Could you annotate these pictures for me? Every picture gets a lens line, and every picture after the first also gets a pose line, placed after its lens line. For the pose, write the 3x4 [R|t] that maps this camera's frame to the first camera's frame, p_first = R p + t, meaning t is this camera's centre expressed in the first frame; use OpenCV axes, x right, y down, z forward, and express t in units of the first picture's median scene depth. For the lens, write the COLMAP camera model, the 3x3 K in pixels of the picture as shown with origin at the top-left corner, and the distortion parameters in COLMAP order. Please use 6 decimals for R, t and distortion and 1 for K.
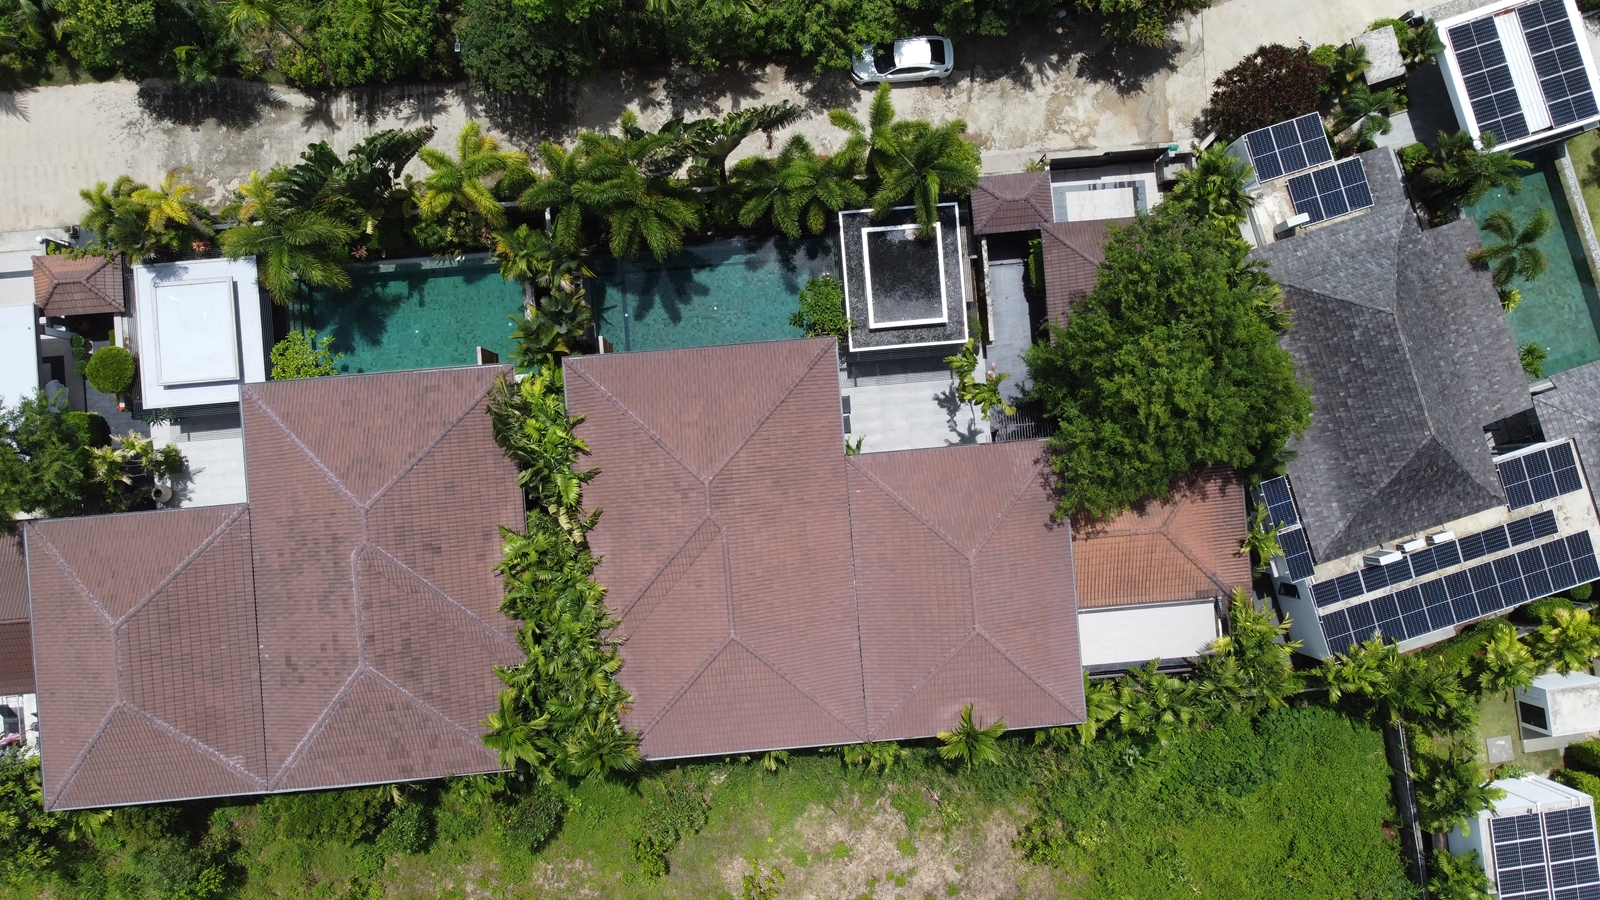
lens RADIAL K [[1181.6, 0, 800.0], [0, 1181.6, 450.0], [0, 0, 1]] dist [-0.001047, -0.002345]
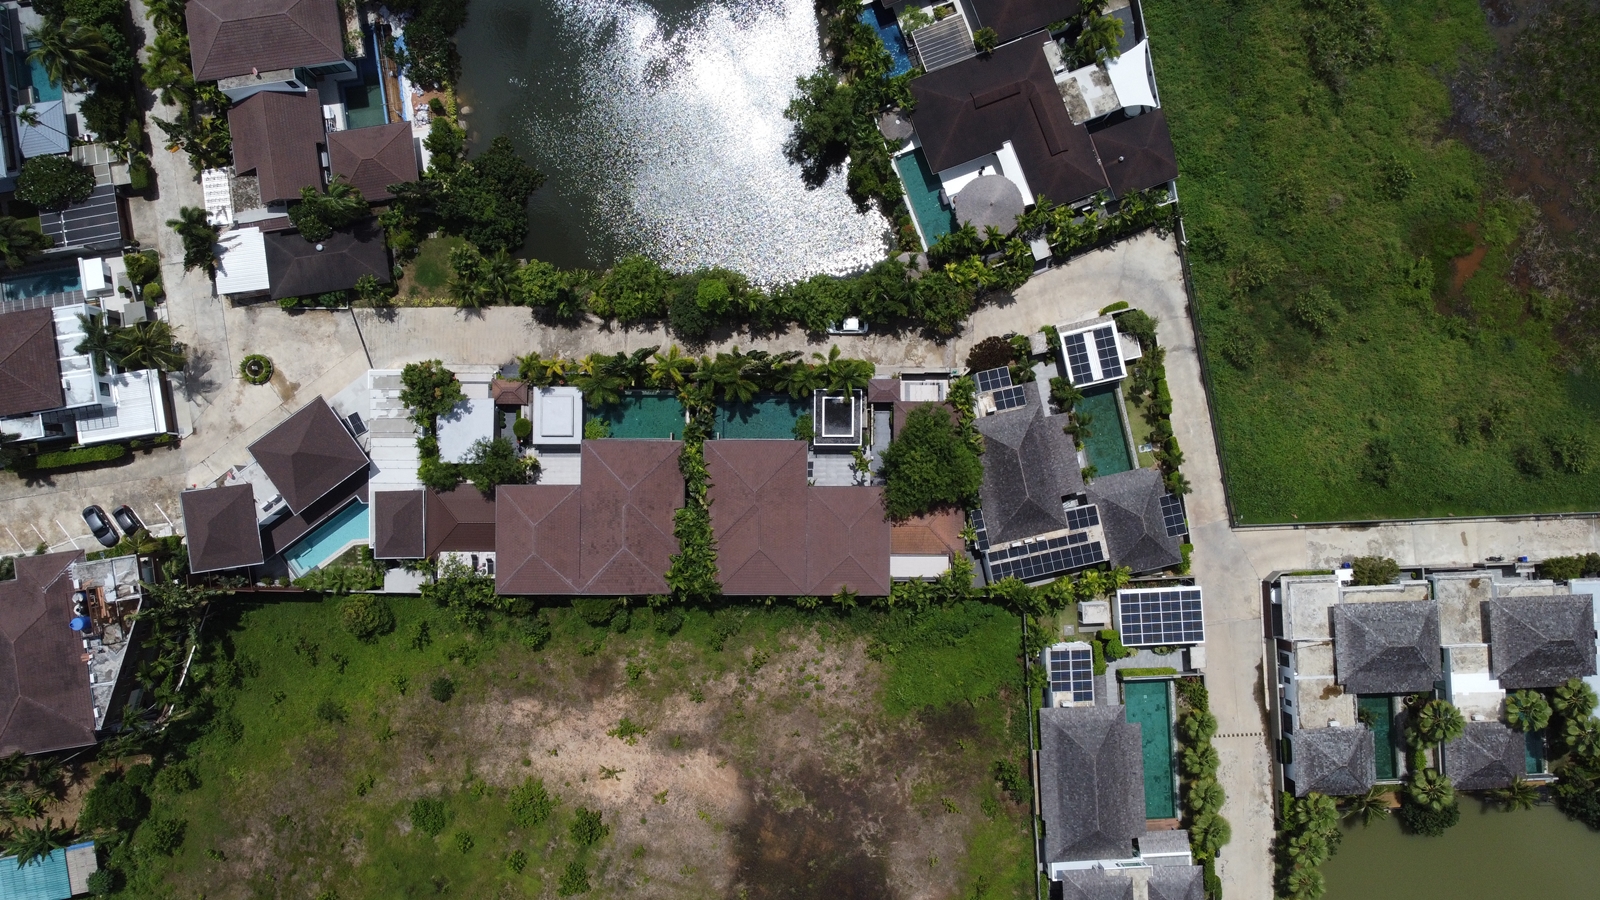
lens RADIAL K [[1181.6, 0, 800.0], [0, 1181.6, 450.0], [0, 0, 1]] dist [-0.001047, -0.002345]
pose [[0.996304, 0.085701, -0.005725, 0.027722], [-0.085791, 0.996150, -0.018049, -0.024808], [0.004156, 0.018474, 0.999821, -1.507678]]
